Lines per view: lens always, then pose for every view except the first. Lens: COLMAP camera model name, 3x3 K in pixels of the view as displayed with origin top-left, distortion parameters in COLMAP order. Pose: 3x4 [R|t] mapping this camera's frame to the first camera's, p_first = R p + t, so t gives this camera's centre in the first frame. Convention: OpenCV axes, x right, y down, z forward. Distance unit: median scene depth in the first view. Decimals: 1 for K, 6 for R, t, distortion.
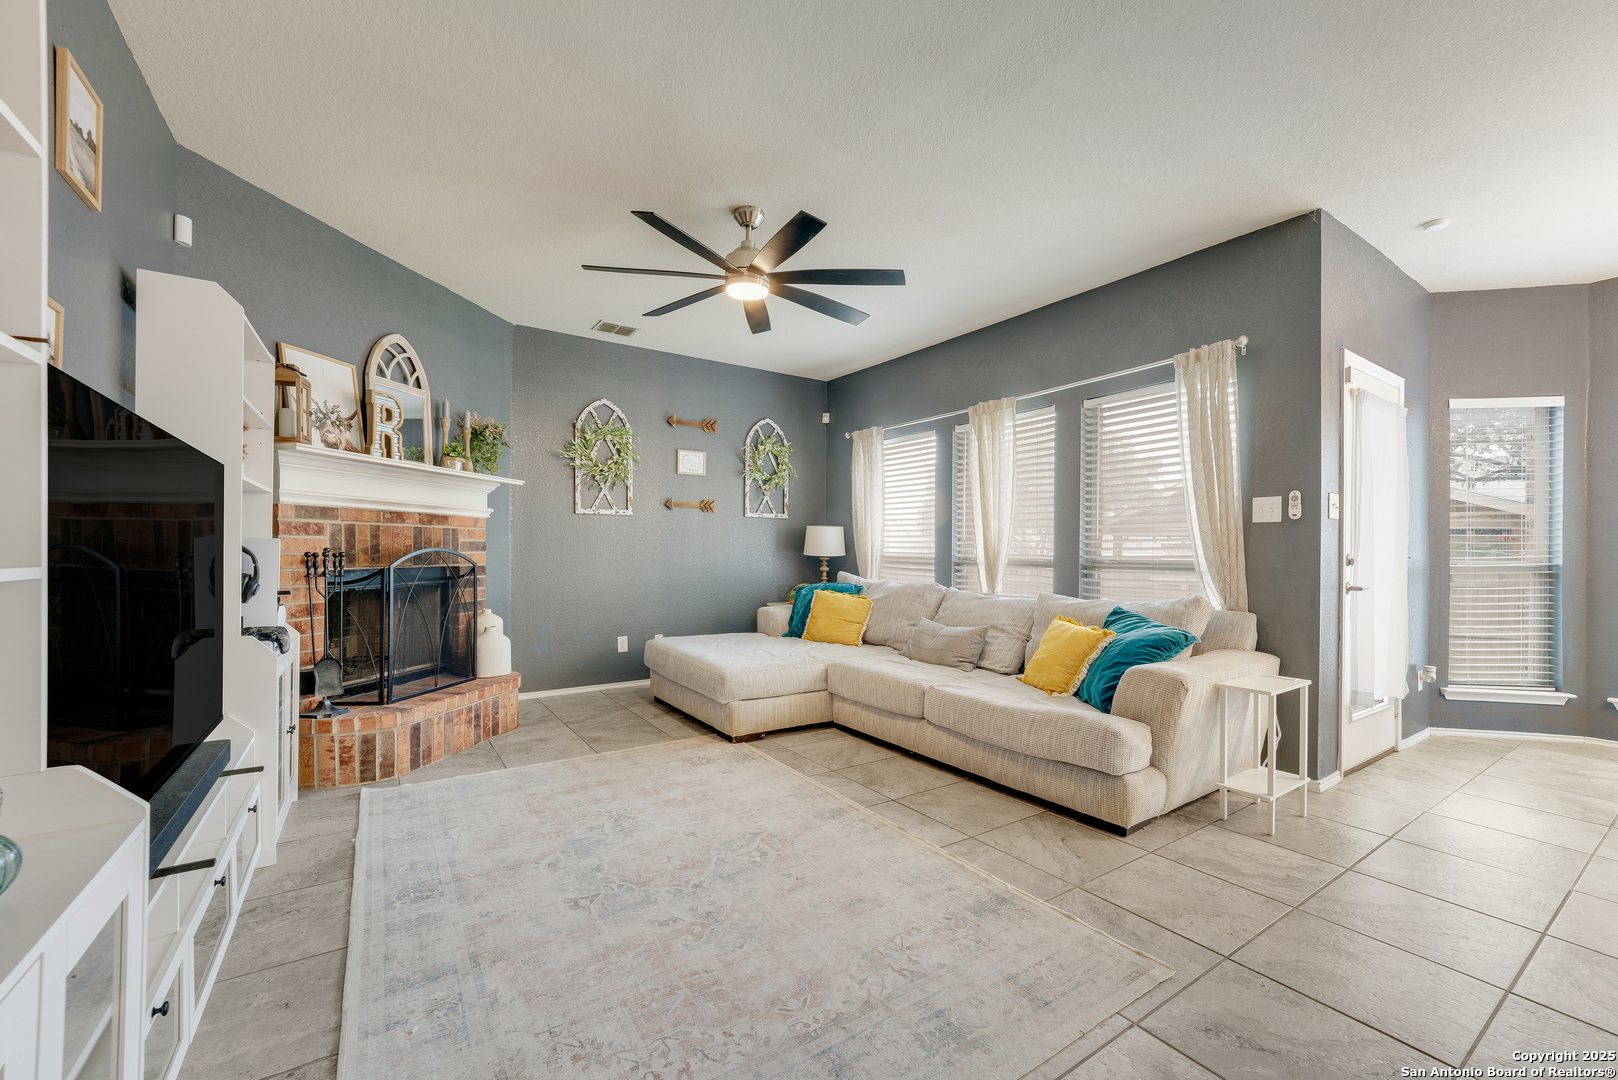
lens RADIAL K [[656.5, 0, 809.8], [0, 656.5, 546.1], [0, 0, 1]] dist [-0.015623, 0.001938]
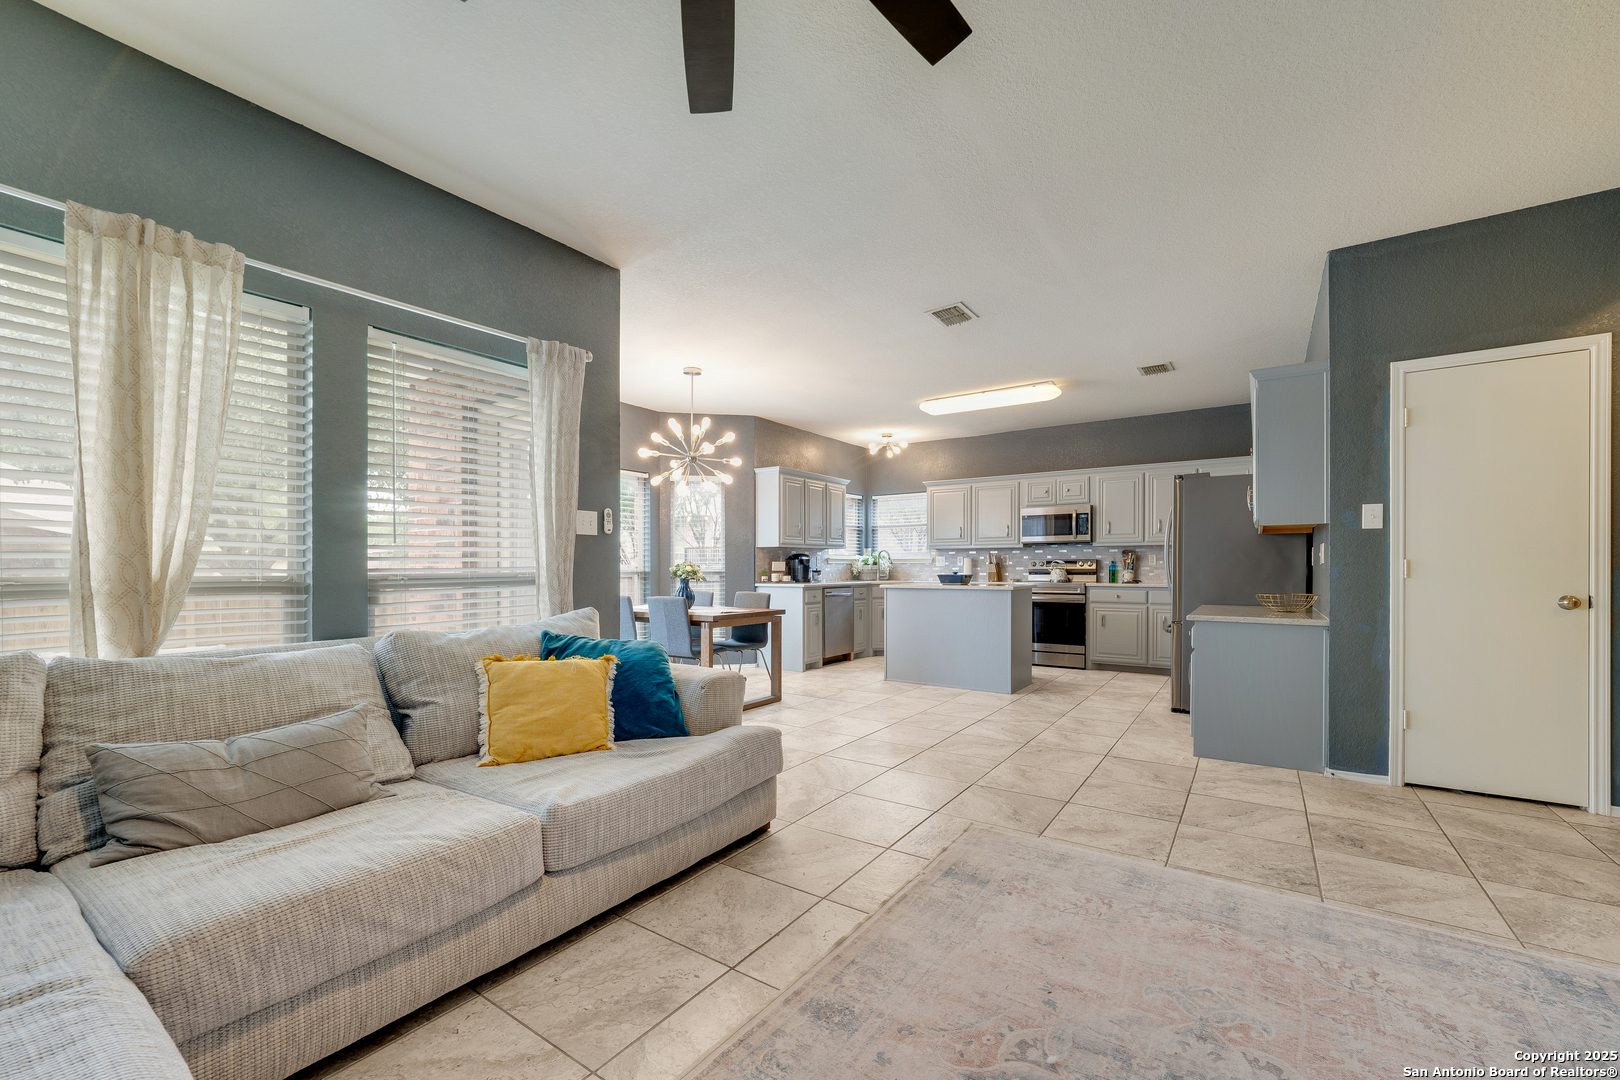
lens RADIAL K [[657.3, 0, 808.8], [0, 657.3, 567.6], [0, 0, 1]] dist [-0.015623, 0.001938]
pose [[-0.364763, -0.009837, 0.931048, -0.391567], [-0.007730, 0.999942, 0.007536, 0.005757], [-0.931068, -0.004448, -0.364818, 0.972837]]
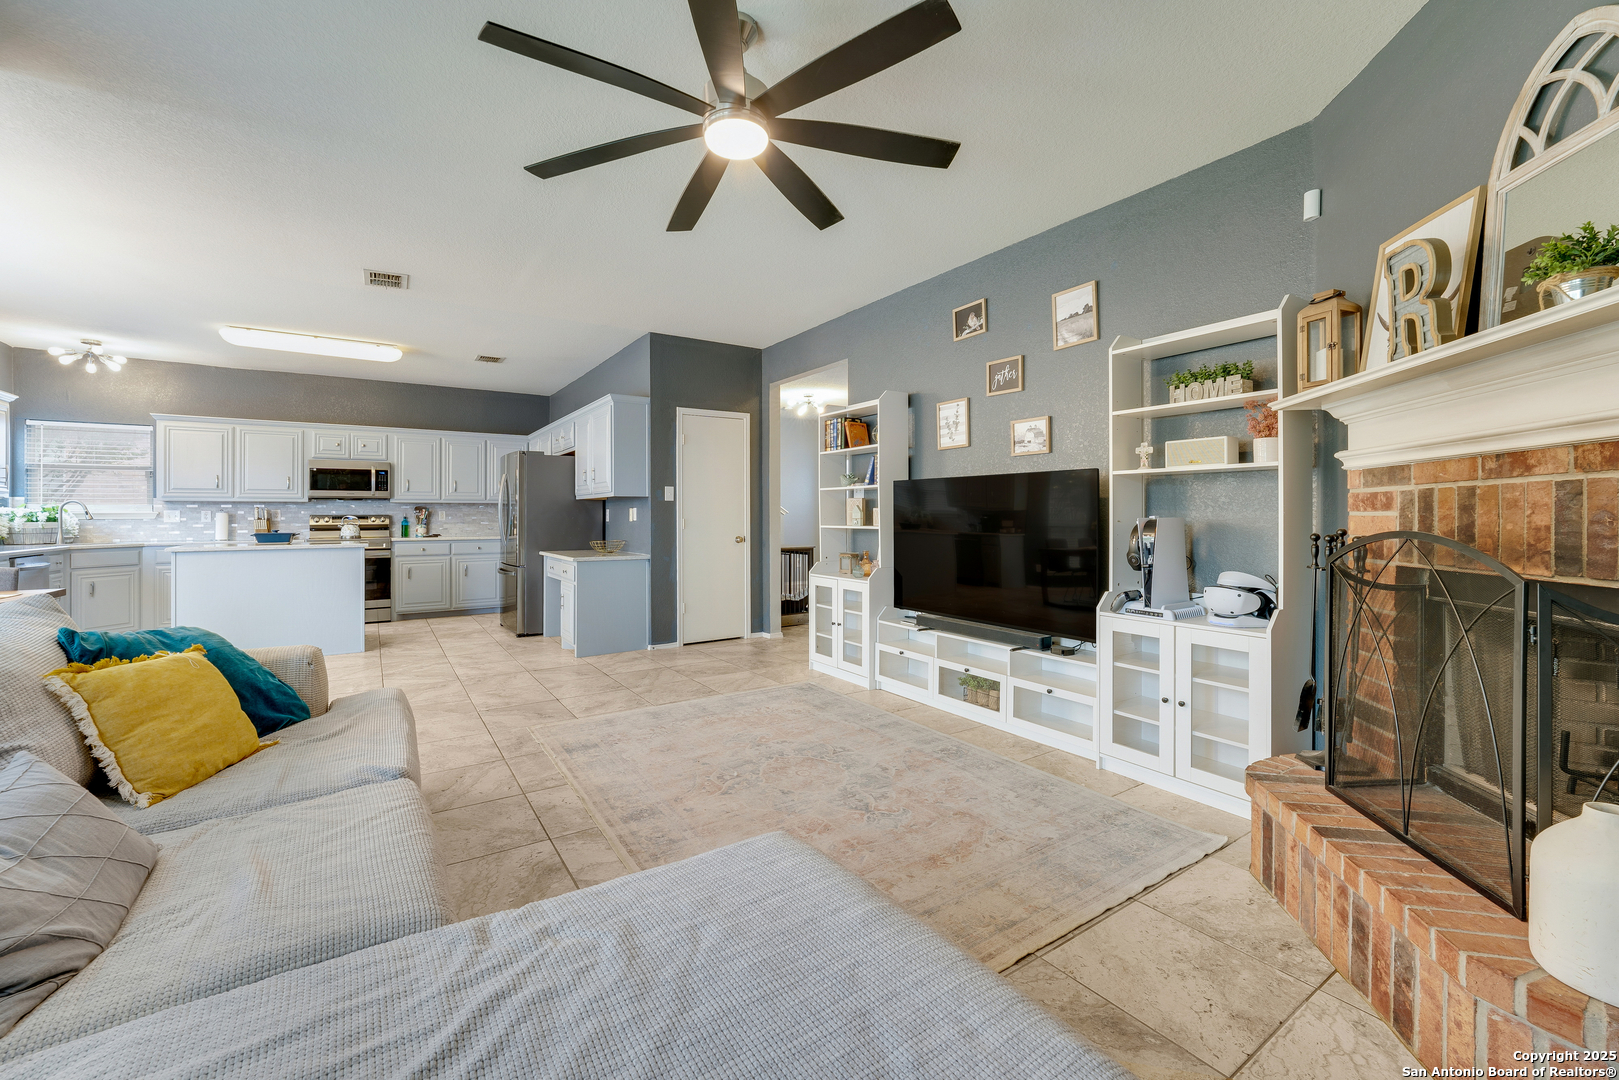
lens RADIAL K [[656.9, 0, 802.8], [0, 656.9, 511.2], [0, 0, 1]] dist [-0.015623, 0.001938]
pose [[-0.999963, -0.005698, 0.006476, -0.155337], [-0.005787, 0.999888, -0.013771, -0.003023], [-0.006397, -0.013808, -0.999884, 1.512973]]
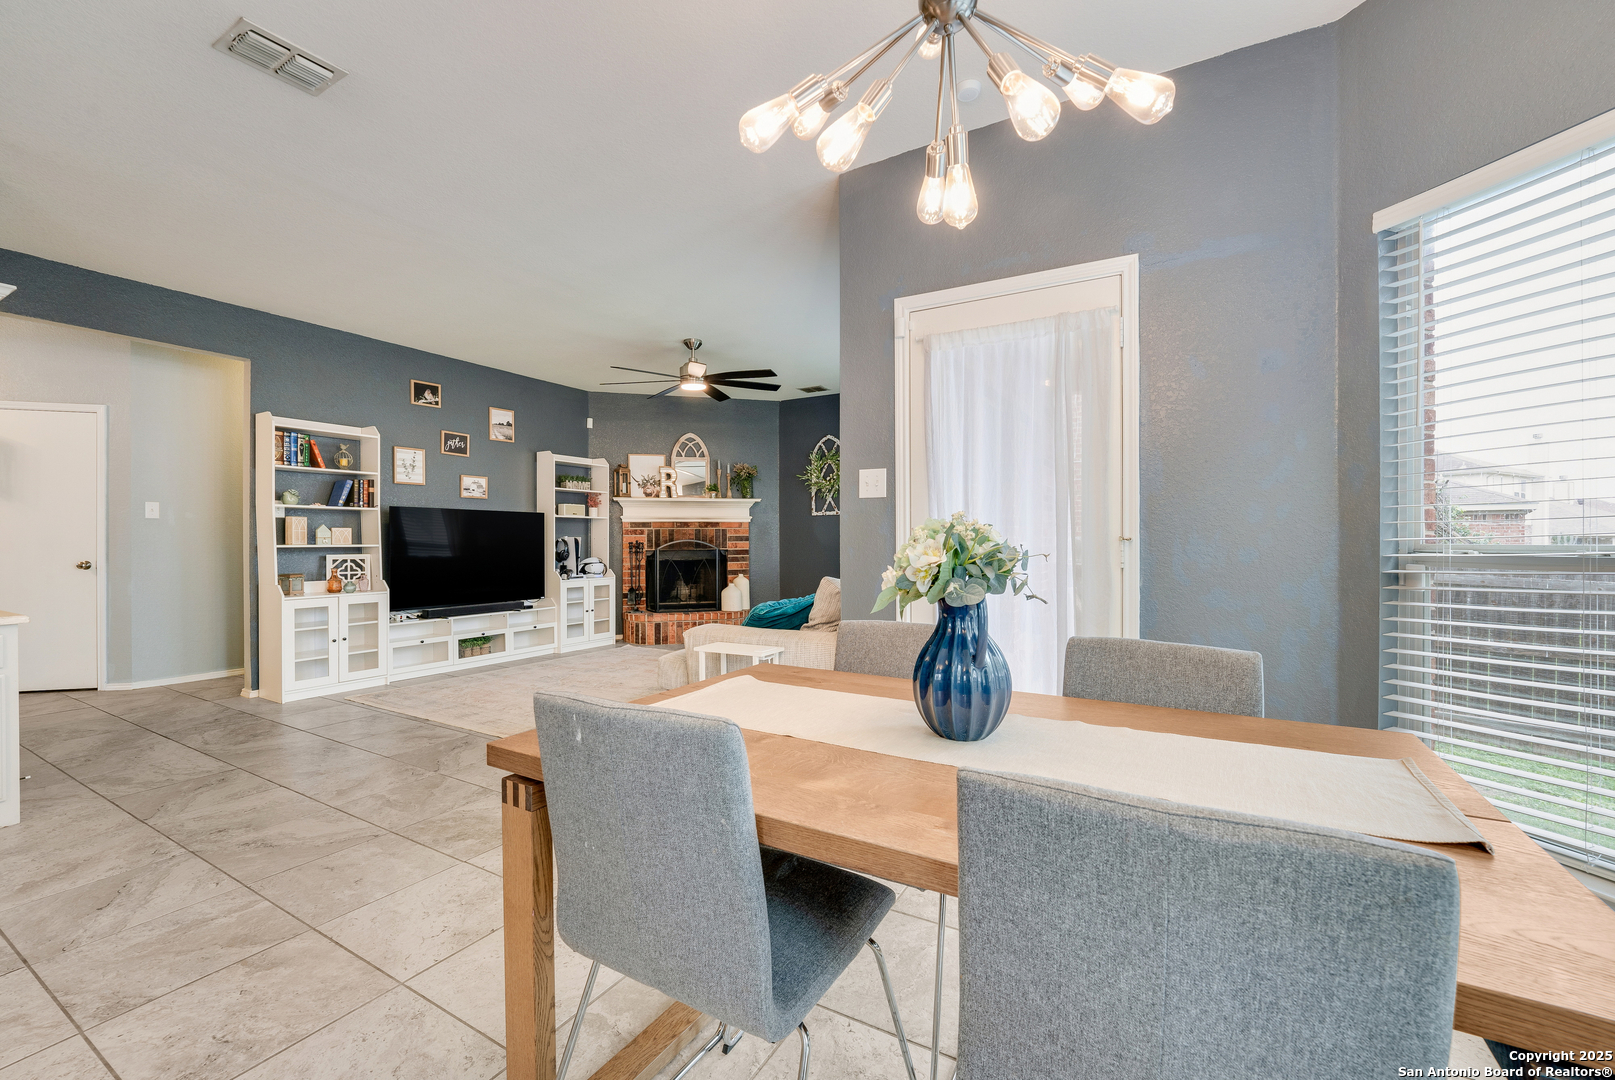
lens RADIAL K [[655.3, 0, 799.2], [0, 655.3, 542.0], [0, 0, 1]] dist [-0.015623, 0.001938]
pose [[0.430751, -0.008225, -0.902433, 1.417539], [0.013051, 0.999911, -0.002884, 0.020091], [0.902376, -0.010535, 0.430820, 0.465847]]
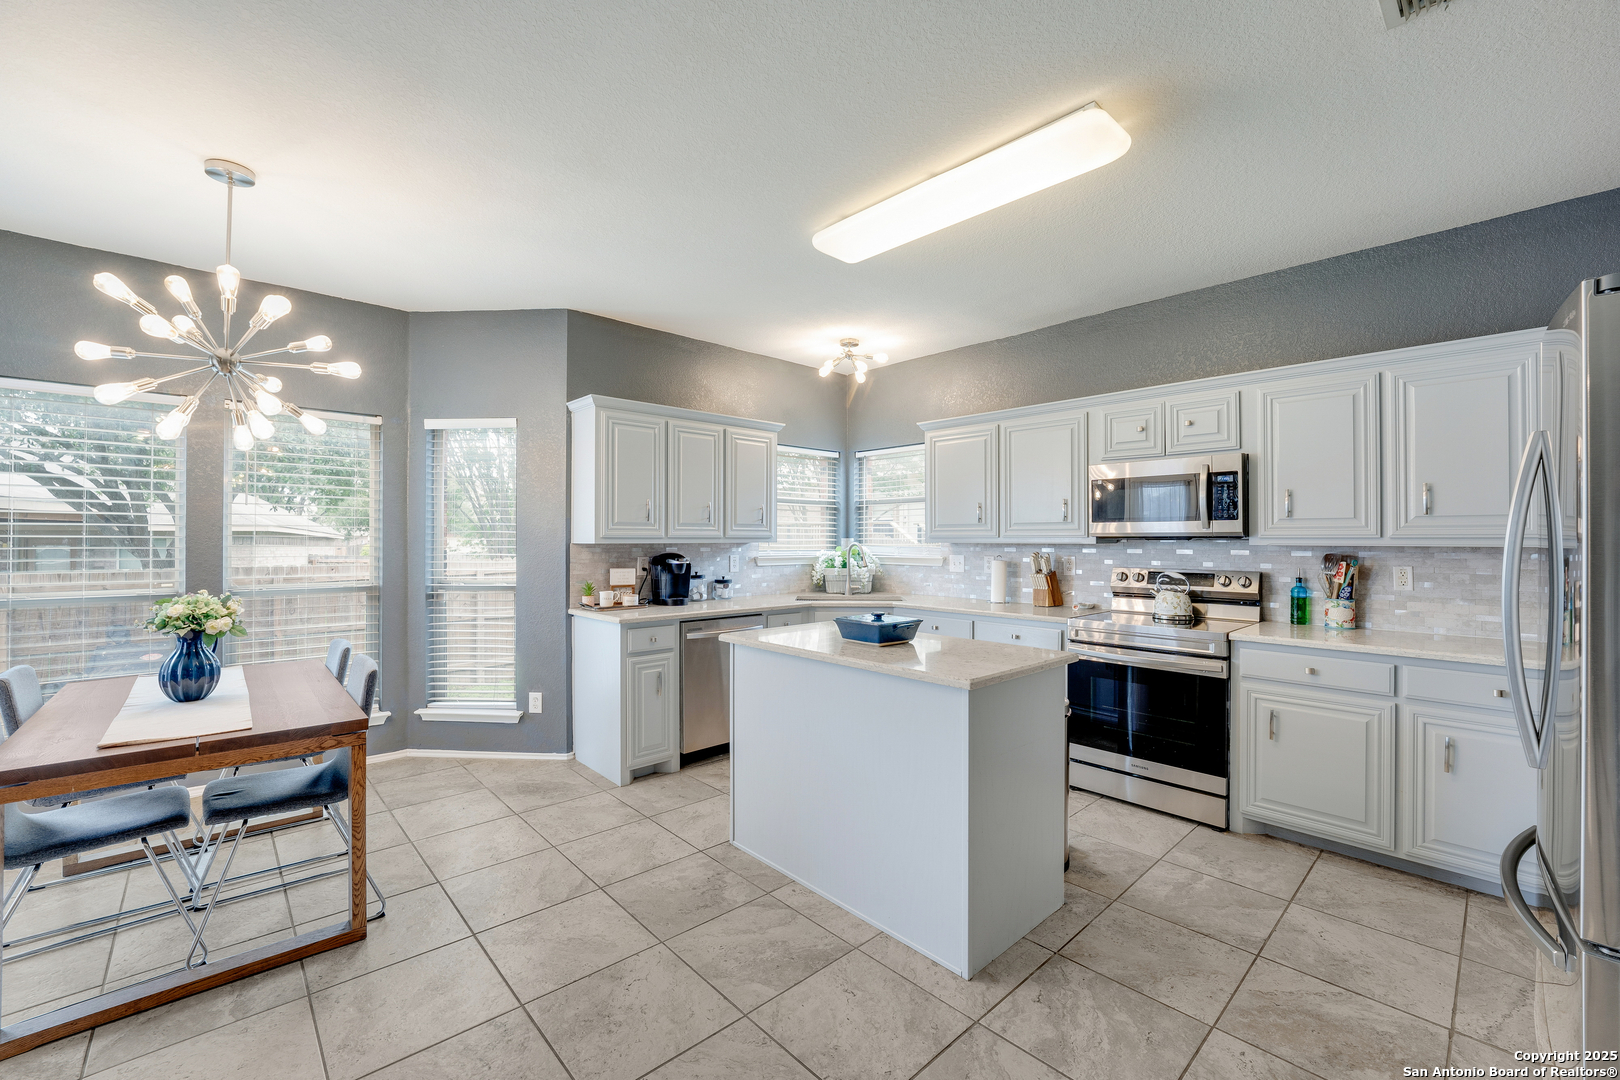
lens RADIAL K [[657.3, 0, 807.7], [0, 657.3, 536.3], [0, 0, 1]] dist [-0.015623, 0.001938]
pose [[-0.154305, -0.006799, 0.988000, 0.389883], [-0.010285, 0.999933, 0.005275, -0.064530], [-0.987970, -0.009348, -0.154364, 0.145858]]
